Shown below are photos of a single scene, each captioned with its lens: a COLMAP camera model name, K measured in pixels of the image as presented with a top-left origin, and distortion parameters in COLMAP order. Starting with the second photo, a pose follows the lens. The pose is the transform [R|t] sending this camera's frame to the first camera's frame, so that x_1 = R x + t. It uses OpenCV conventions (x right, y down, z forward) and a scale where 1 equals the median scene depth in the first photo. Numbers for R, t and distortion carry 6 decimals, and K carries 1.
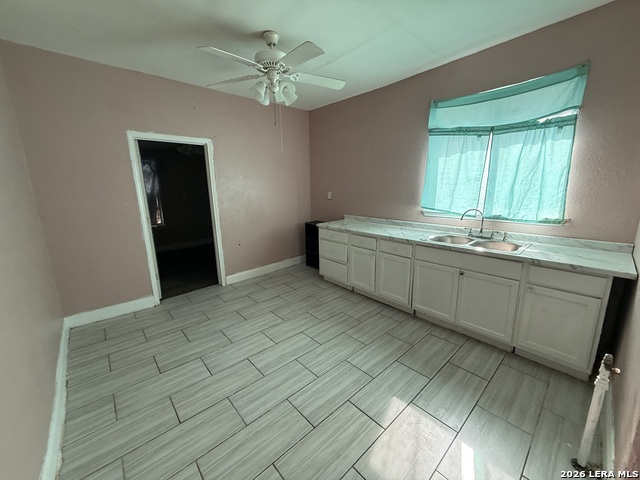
lens RADIAL K [[253.5, 0, 320.0], [0, 253.5, 240.0], [0, 0, 1]] dist [0.000081, -0.000025]
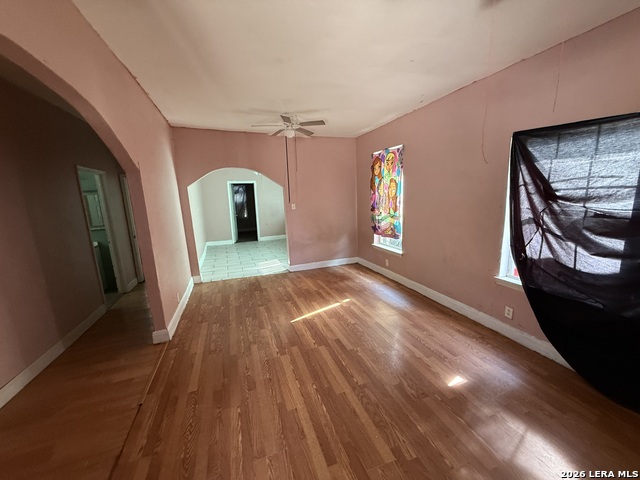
lens RADIAL K [[253.5, 0, 320.0], [0, 253.5, 240.0], [0, 0, 1]] dist [0.000081, -0.000025]
pose [[0.930750, 0.050470, -0.362156, 1.450901], [-0.058967, 0.998182, -0.012439, 0.238704], [0.360870, 0.032933, 0.932034, -1.433668]]
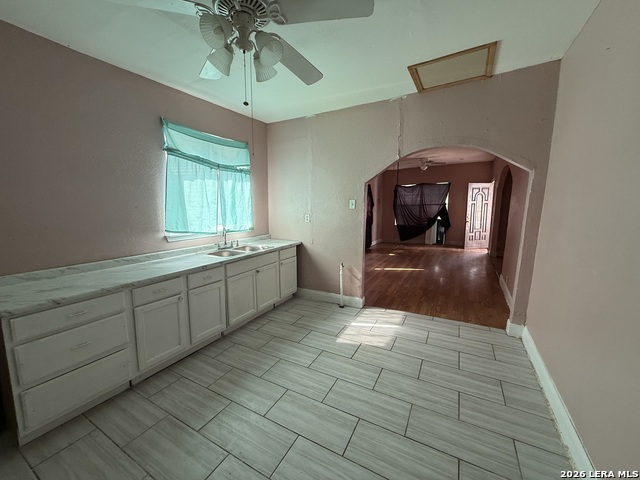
lens RADIAL K [[253.5, 0, 320.0], [0, 253.5, 240.0], [0, 0, 1]] dist [0.000081, -0.000025]
pose [[-0.327458, -0.109315, 0.938521, -0.701660], [0.215757, 0.958391, 0.186909, -0.183967], [-0.919903, 0.263697, -0.290247, 0.921567]]
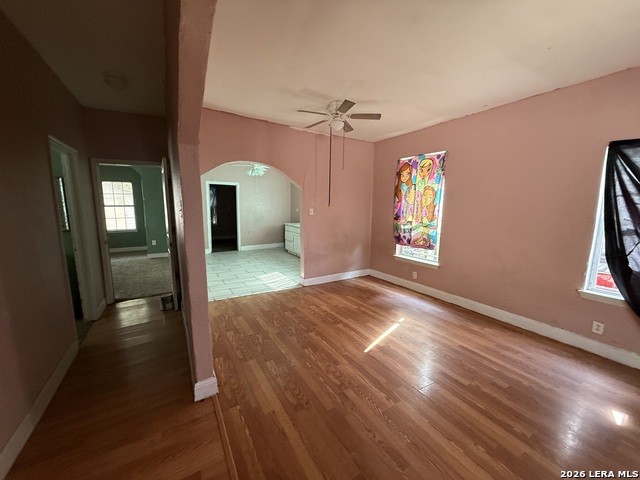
lens RADIAL K [[253.5, 0, 320.0], [0, 253.5, 240.0], [0, 0, 1]] dist [0.000081, -0.000025]
pose [[0.983742, 0.053492, -0.171435, 0.897617], [-0.065891, 0.995544, -0.067462, 0.272321], [0.167062, 0.077661, 0.982883, -1.361389]]
